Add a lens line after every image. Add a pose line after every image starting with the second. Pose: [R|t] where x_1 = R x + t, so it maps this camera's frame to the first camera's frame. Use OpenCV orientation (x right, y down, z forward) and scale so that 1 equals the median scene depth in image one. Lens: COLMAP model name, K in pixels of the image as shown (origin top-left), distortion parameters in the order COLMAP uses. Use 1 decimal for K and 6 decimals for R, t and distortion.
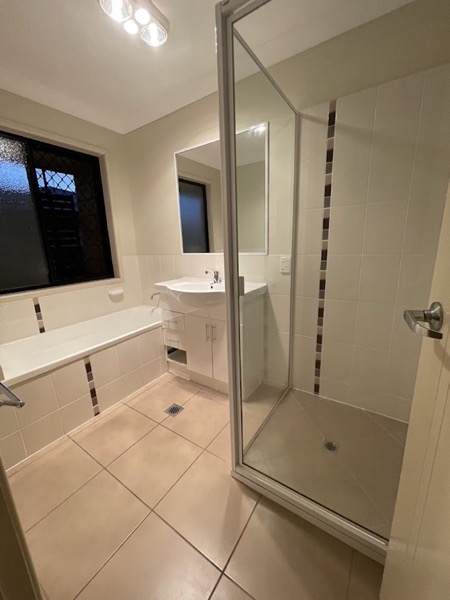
lens RADIAL K [[241.5, 0, 222.7], [0, 241.5, 298.0], [0, 0, 1]] dist [-0.000224, -0.000165]
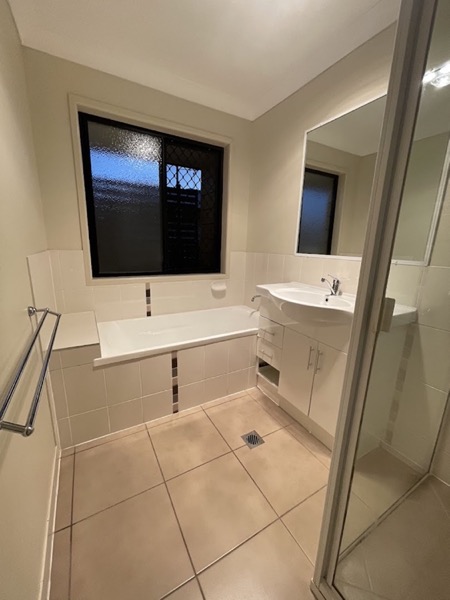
lens RADIAL K [[241.5, 0, 222.7], [0, 241.5, 298.0], [0, 0, 1]] dist [-0.000224, -0.000165]
pose [[0.892510, 0.157593, -0.422600, -0.016619], [-0.159110, 0.986744, 0.031937, -0.022305], [0.422031, 0.038736, 0.905754, 0.164643]]
